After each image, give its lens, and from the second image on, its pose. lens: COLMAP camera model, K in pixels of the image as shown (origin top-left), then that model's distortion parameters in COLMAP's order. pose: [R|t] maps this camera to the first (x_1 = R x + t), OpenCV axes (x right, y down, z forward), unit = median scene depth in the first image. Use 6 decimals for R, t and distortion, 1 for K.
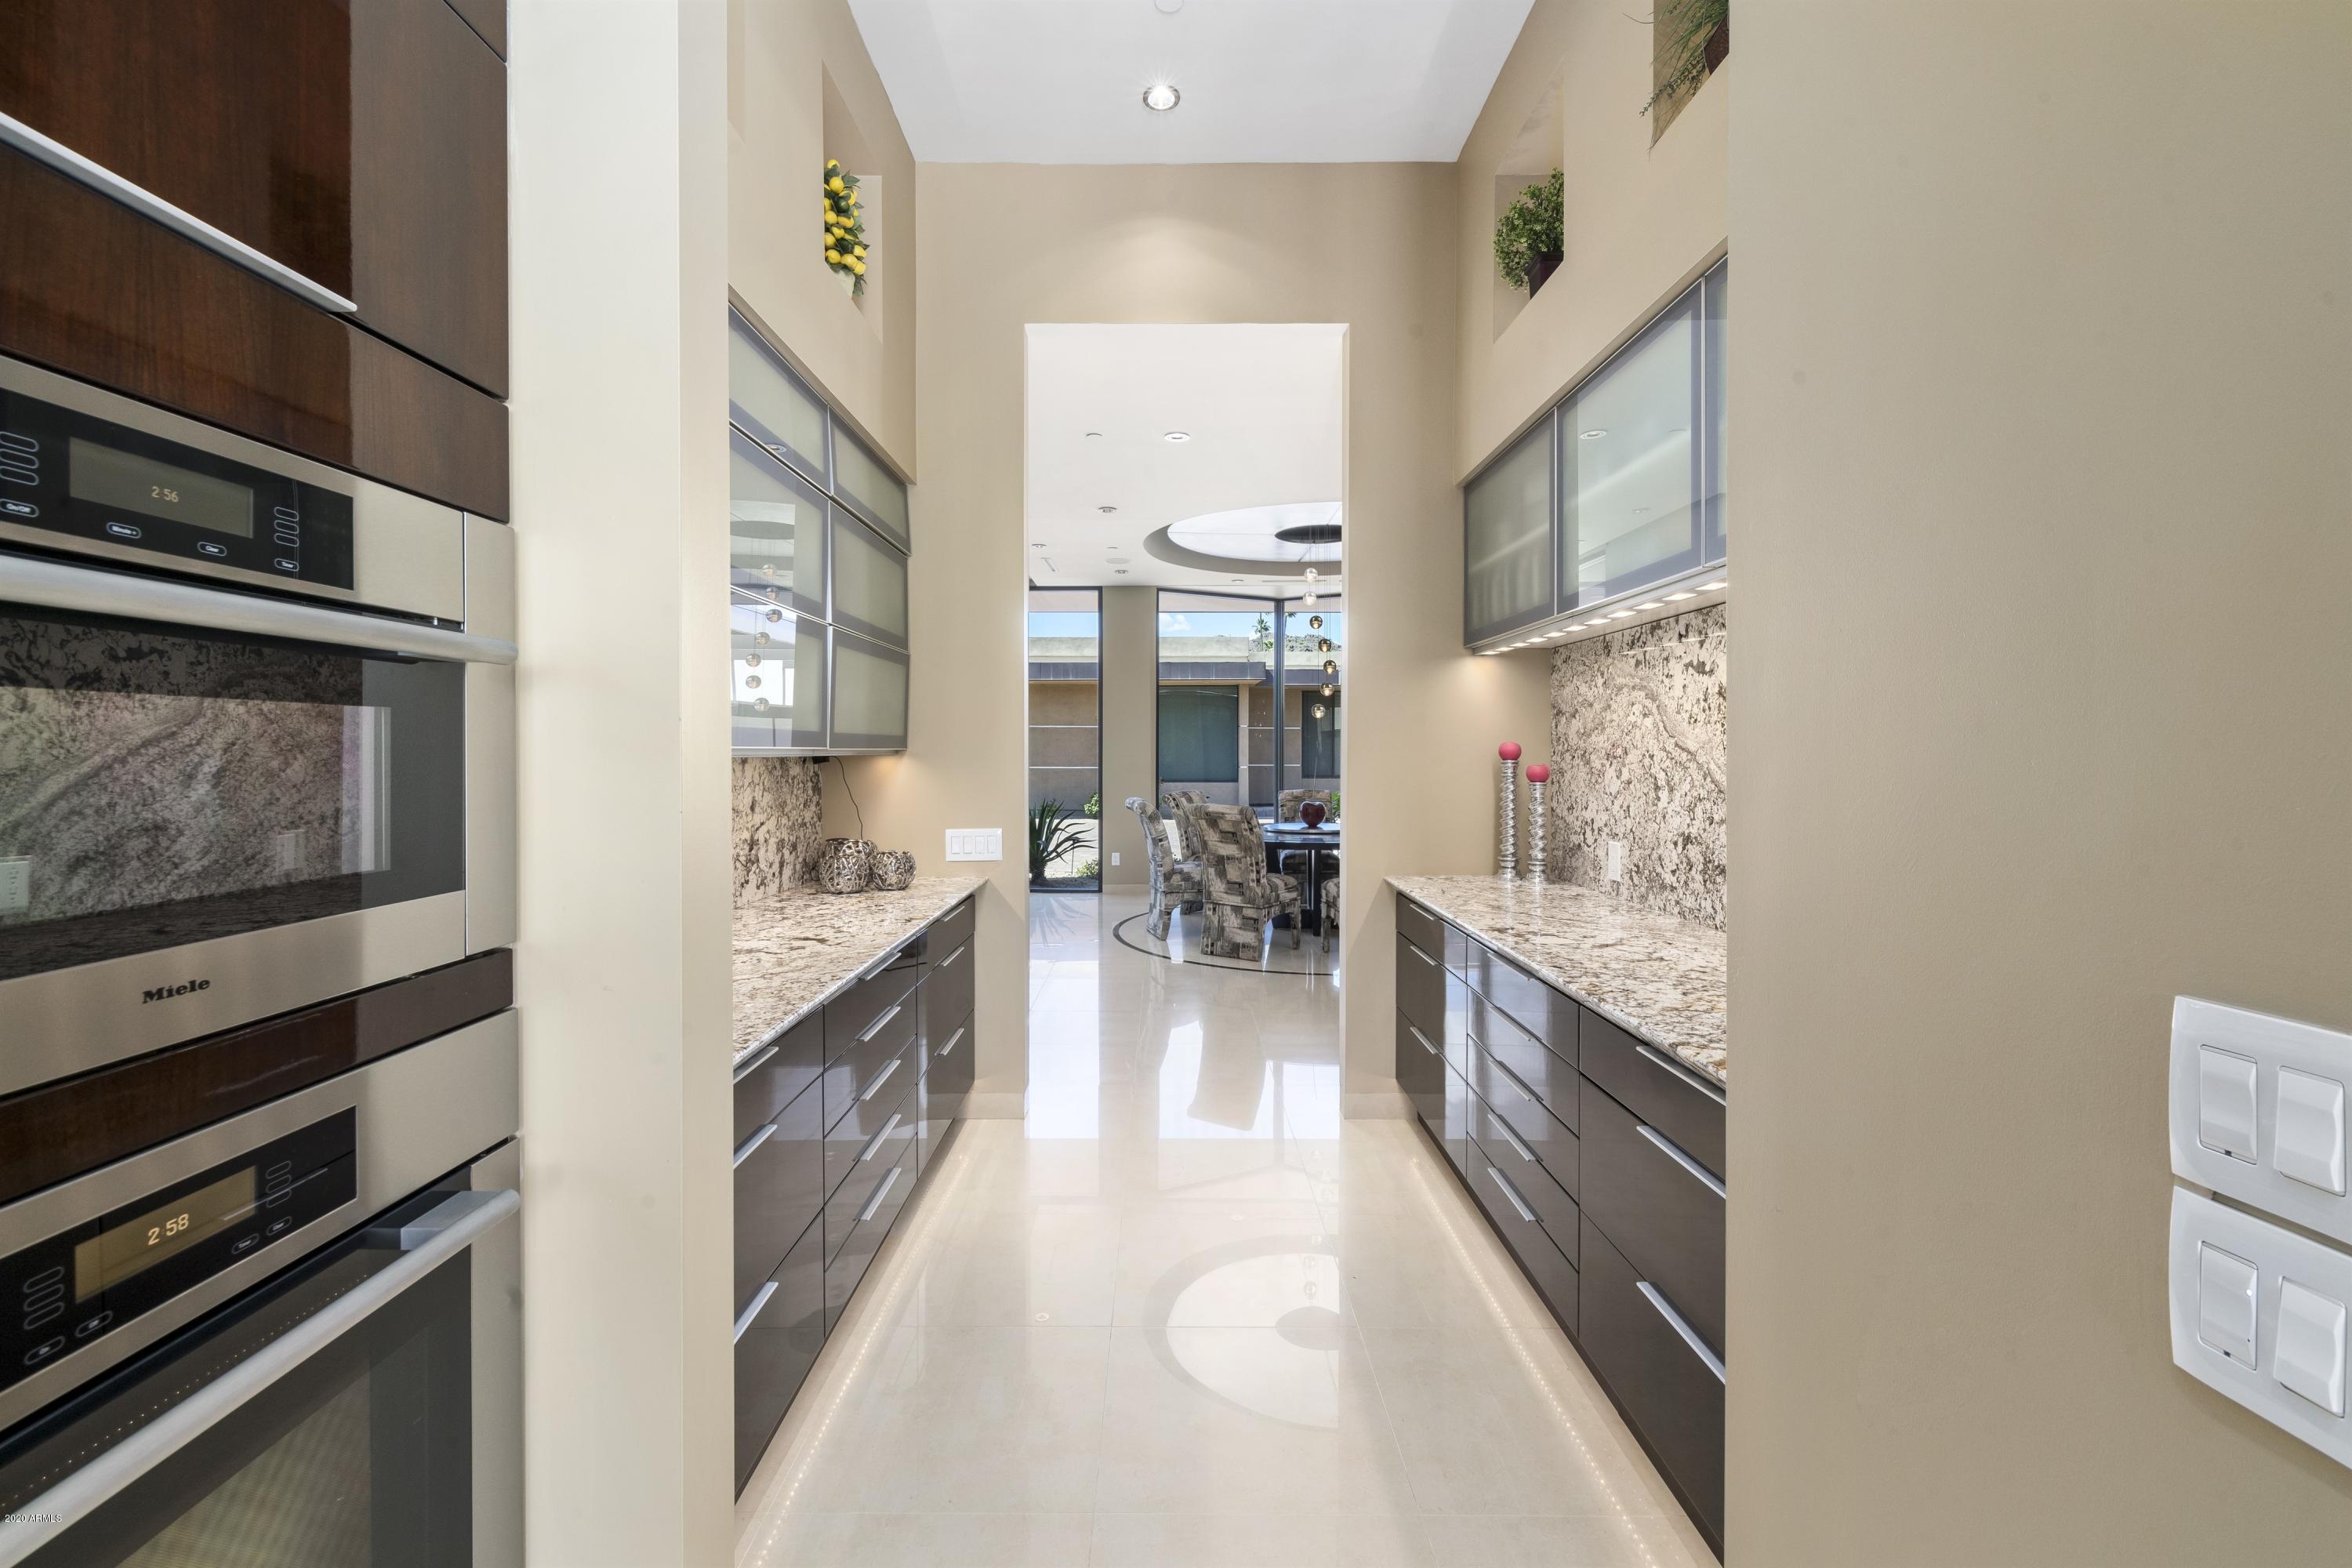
lens RADIAL K [[1001.4, 0, 1176.0], [0, 1001.4, 784.0], [0, 0, 1]] dist [-0.000048, 0.000412]
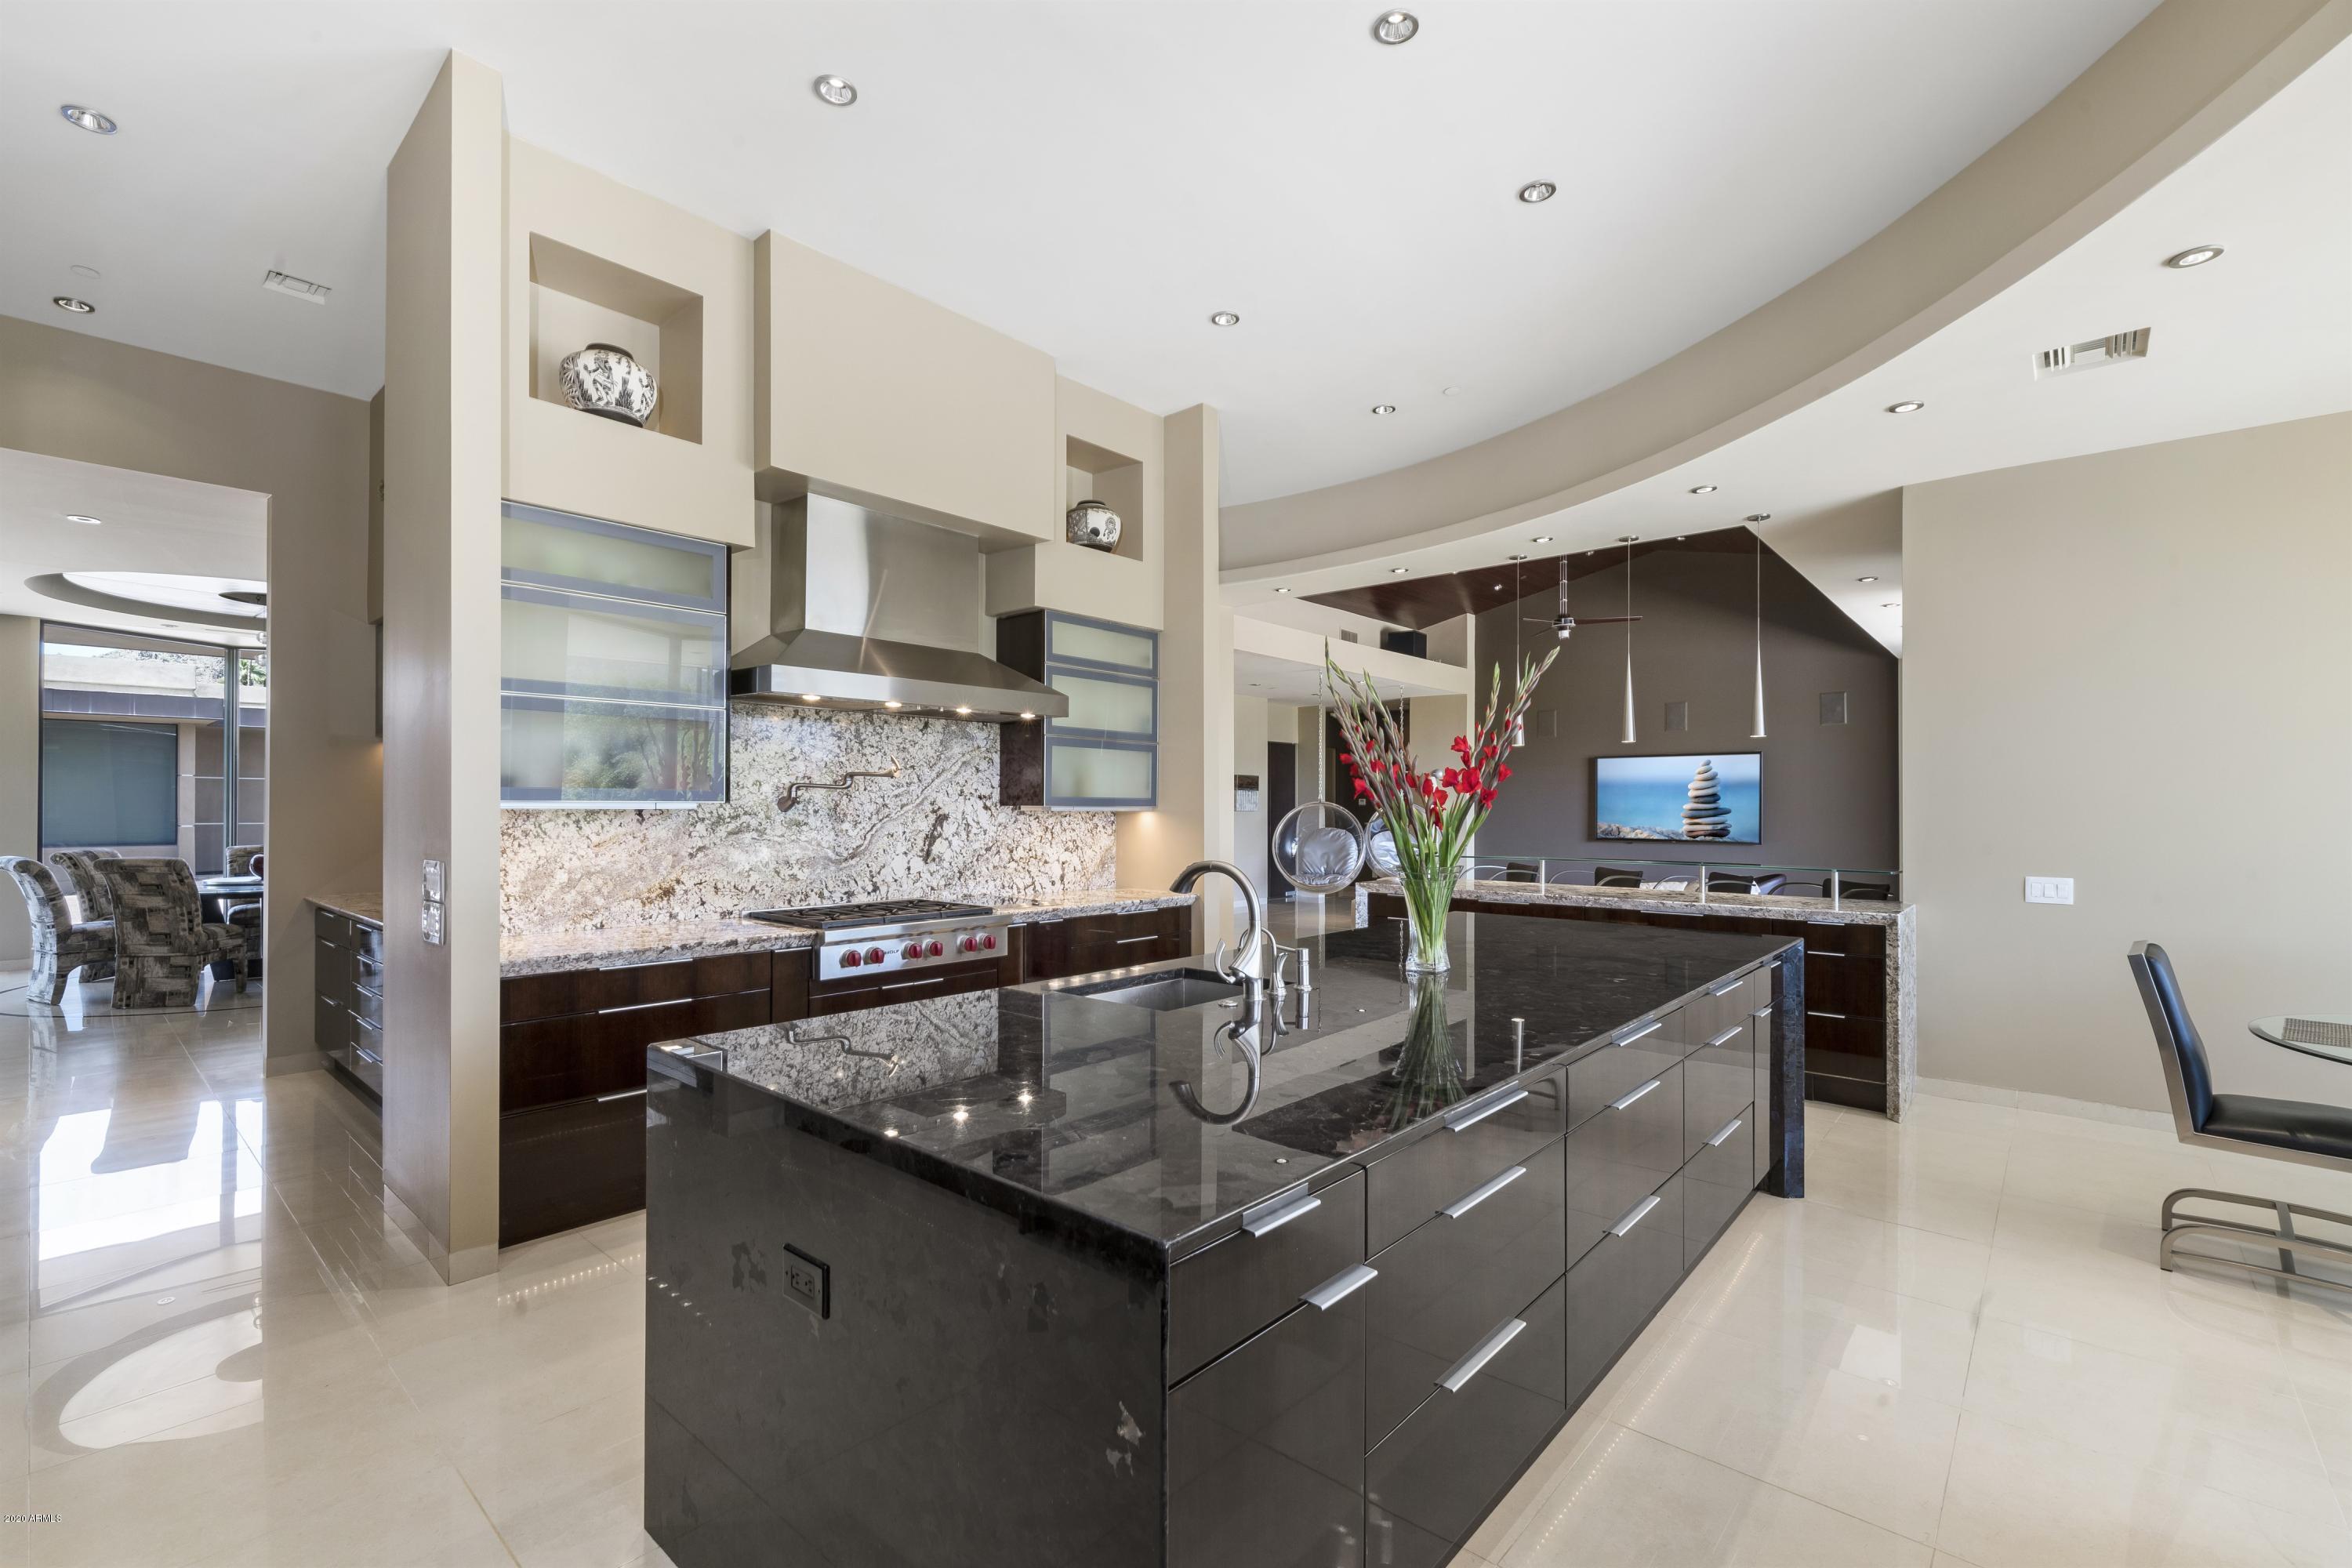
lens RADIAL K [[1001.4, 0, 1176.0], [0, 1001.4, 784.0], [0, 0, 1]] dist [-0.000048, 0.000412]
pose [[0.666038, 0.007813, 0.745877, -0.015147], [0.030248, 0.998840, -0.037473, 0.013003], [-0.745305, 0.047520, 0.665029, -0.469819]]
